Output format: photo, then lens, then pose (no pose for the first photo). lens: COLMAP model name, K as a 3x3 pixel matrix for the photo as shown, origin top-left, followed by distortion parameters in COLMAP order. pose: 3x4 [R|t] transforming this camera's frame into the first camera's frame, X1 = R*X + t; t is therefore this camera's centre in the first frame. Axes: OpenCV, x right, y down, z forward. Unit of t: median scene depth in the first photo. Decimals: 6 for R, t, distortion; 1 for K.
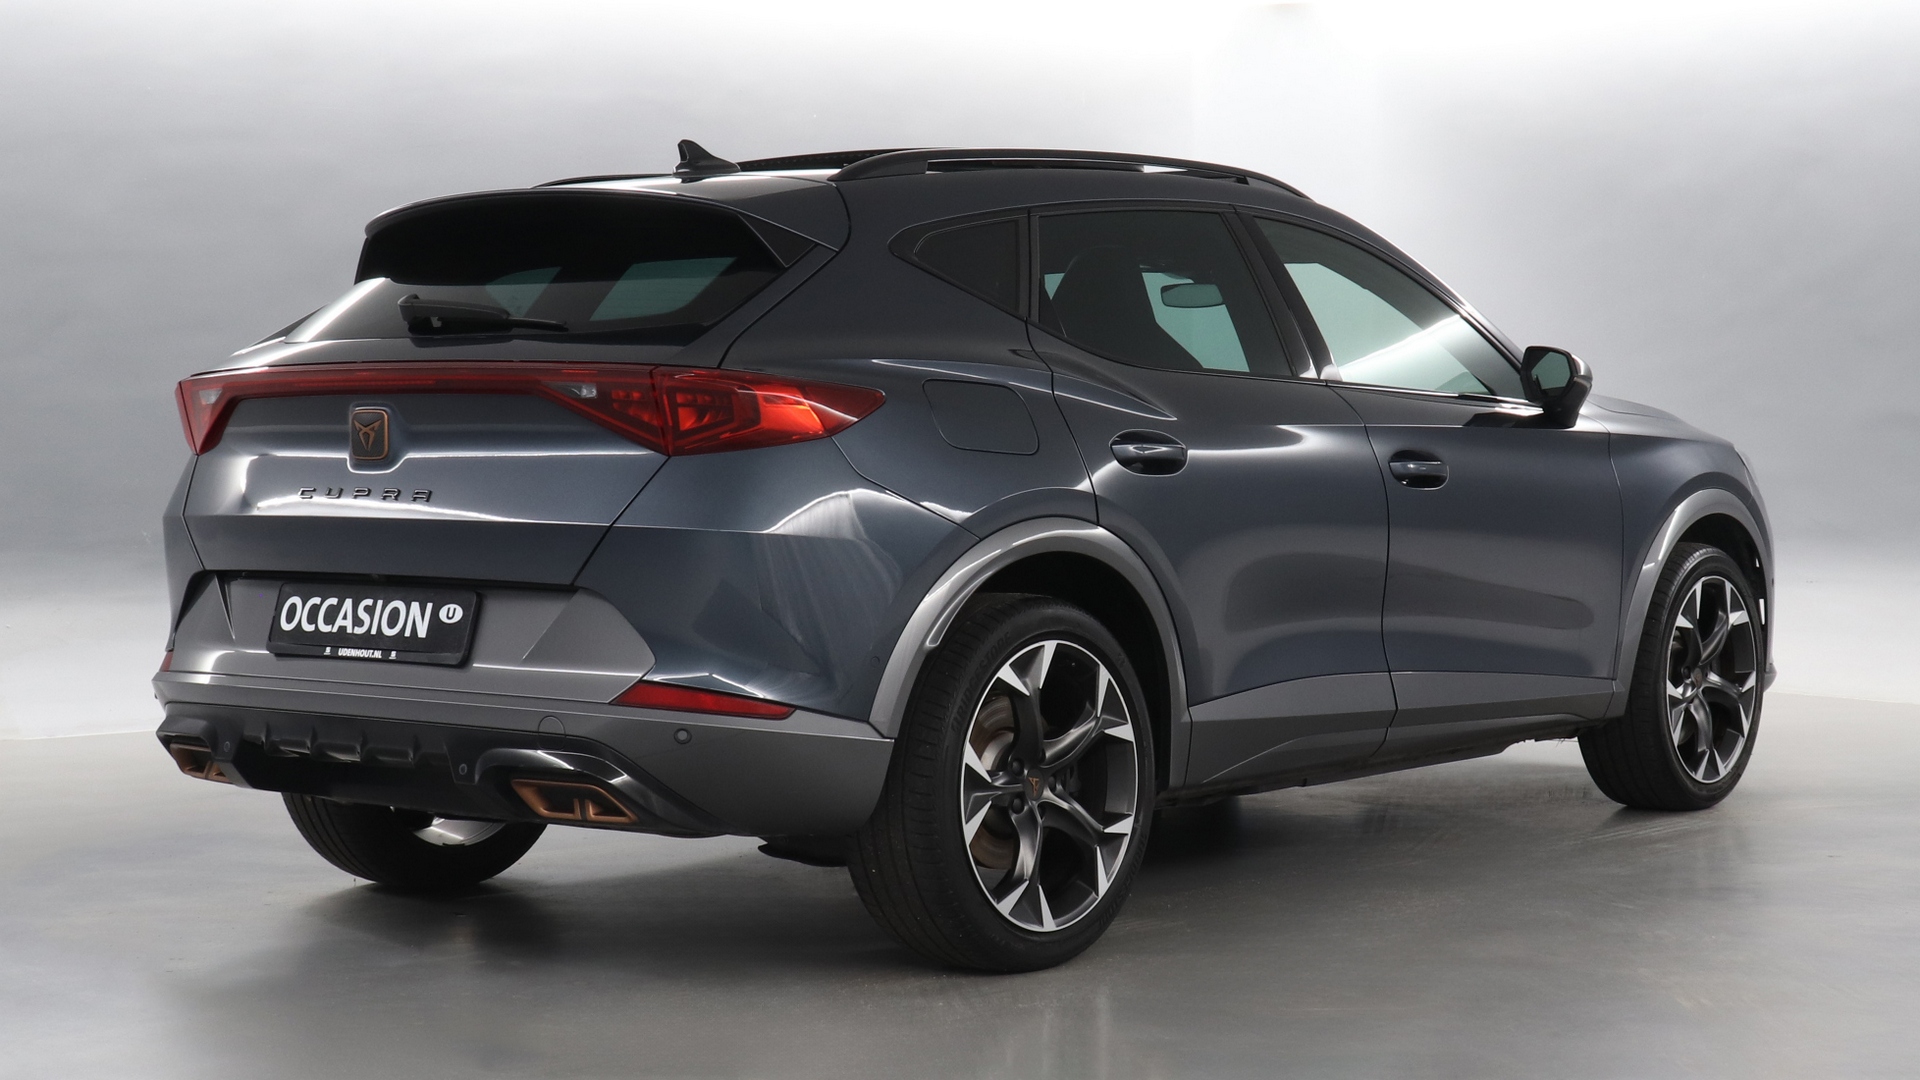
lens RADIAL K [[2723.9, 0, 960.0], [0, 2723.9, 540.0], [0, 0, 1]] dist [0.137269, -0.017268]
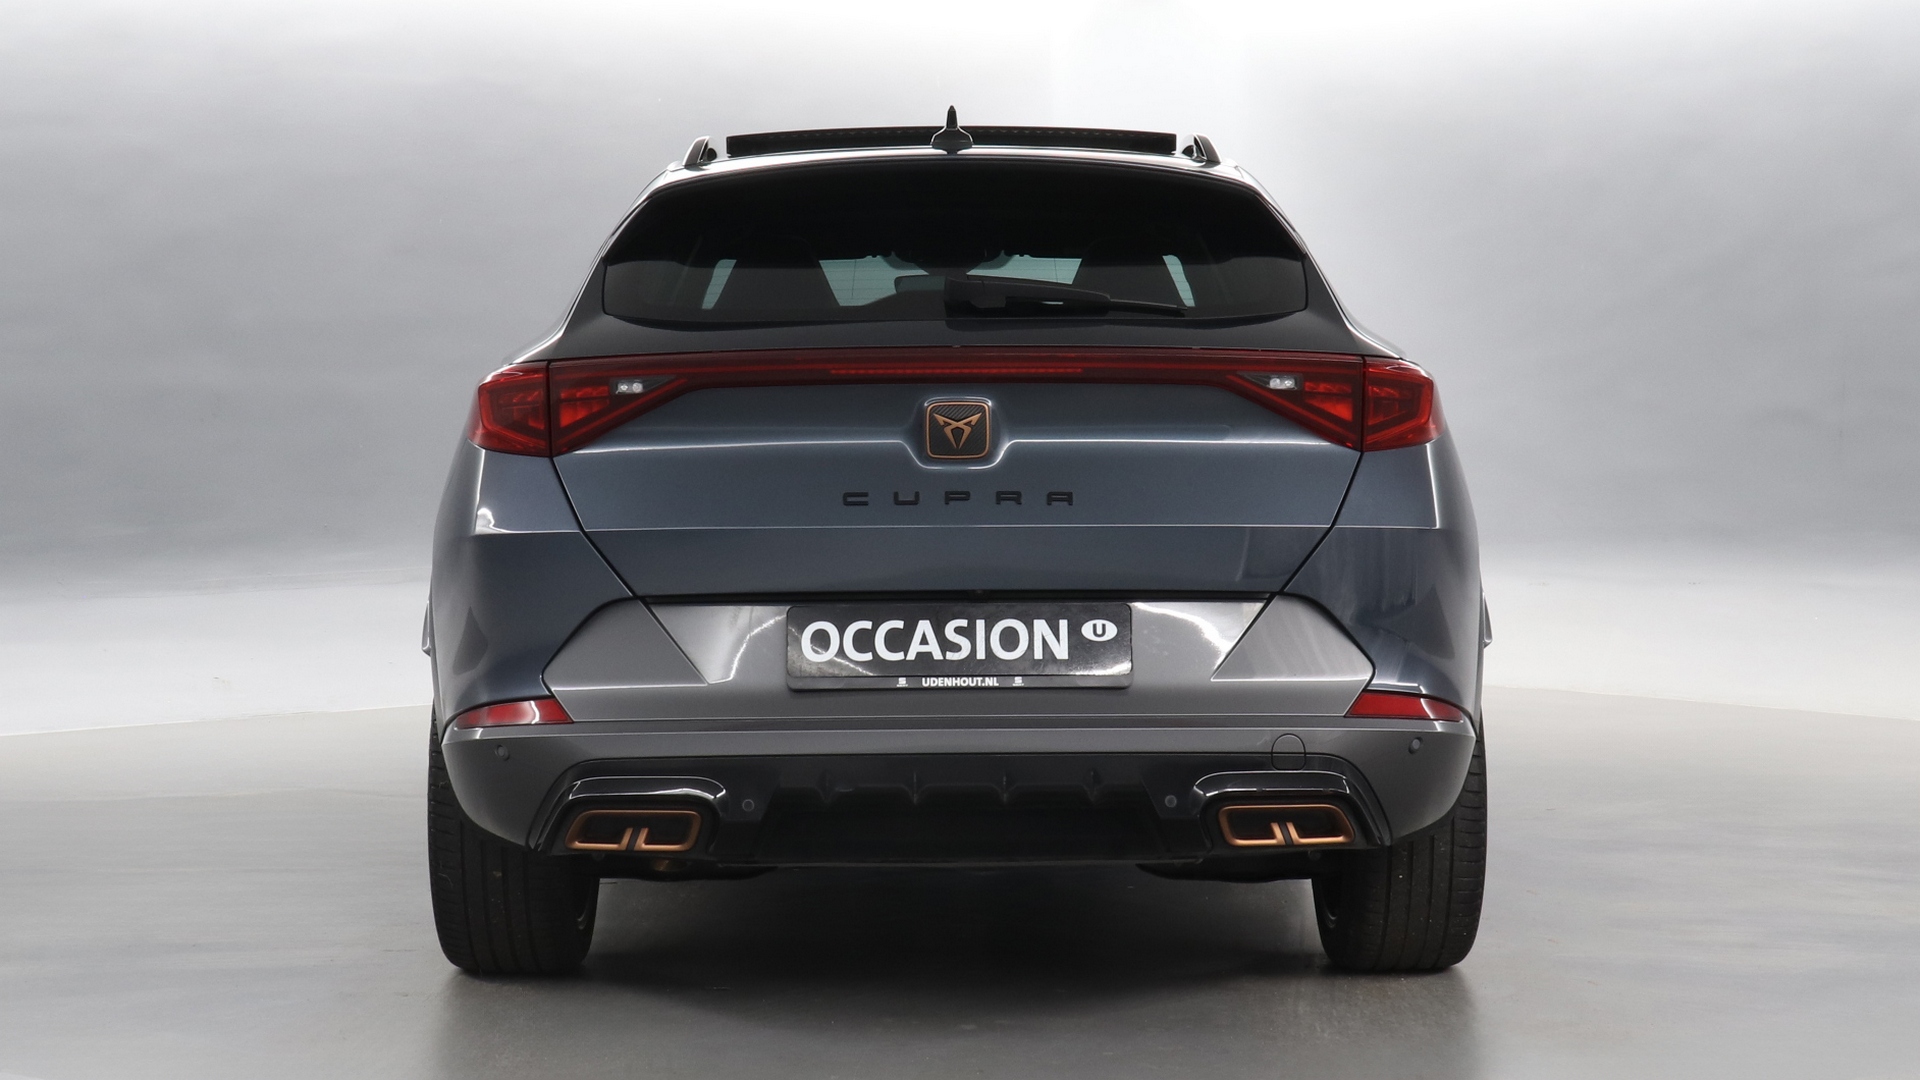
lens RADIAL K [[2723.9, 0, 960.0], [0, 2723.9, 540.0], [0, 0, 1]] dist [0.137269, -0.017268]
pose [[0.768486, -0.027624, 0.639271, -0.768766], [0.024229, 0.999607, 0.014068, -0.015793], [-0.639408, 0.004678, 0.768853, 0.336708]]
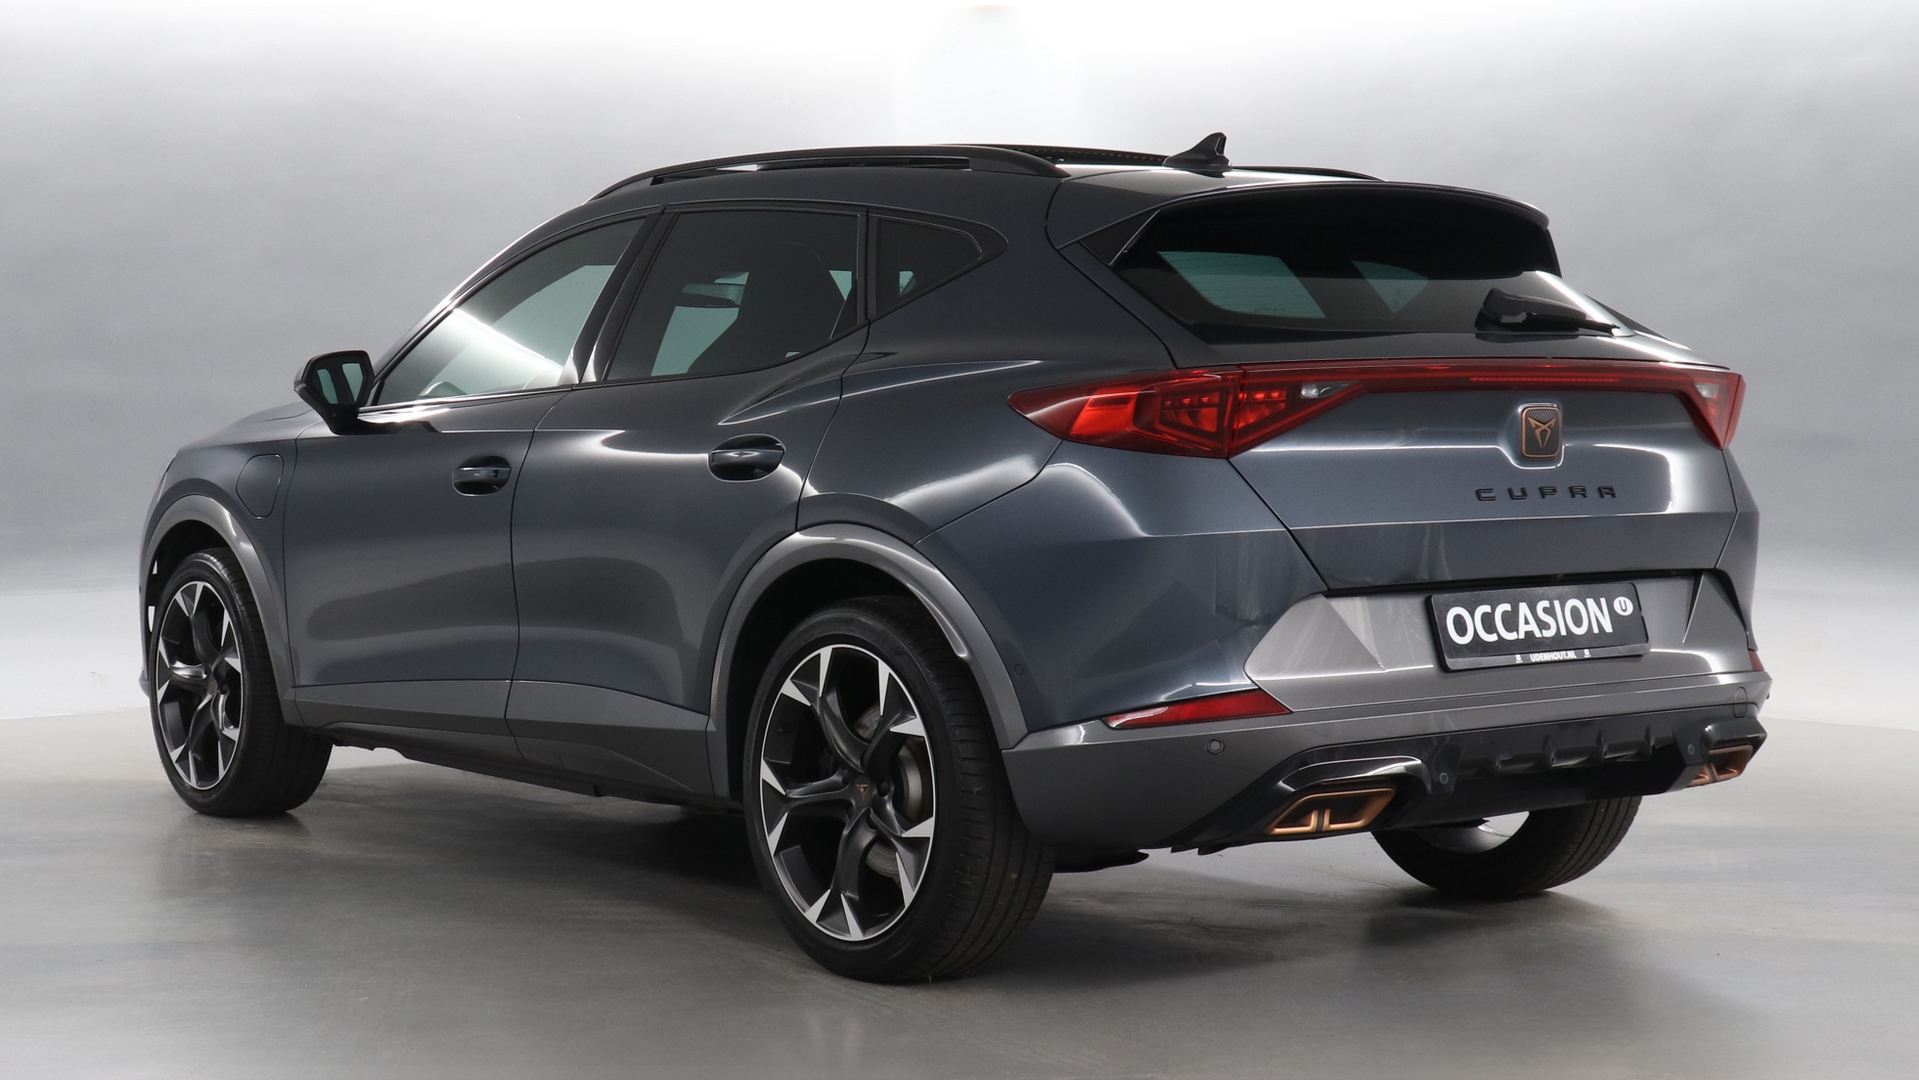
lens RADIAL K [[2722.4, 0, 959.5], [0, 2722.4, 540.0], [0, 0, 1]] dist [0.137269, -0.017268]
pose [[0.224018, -0.034250, 0.973983, -1.213912], [0.038750, 0.998905, 0.026214, -0.033736], [-0.973814, 0.031870, 0.225100, 0.984734]]
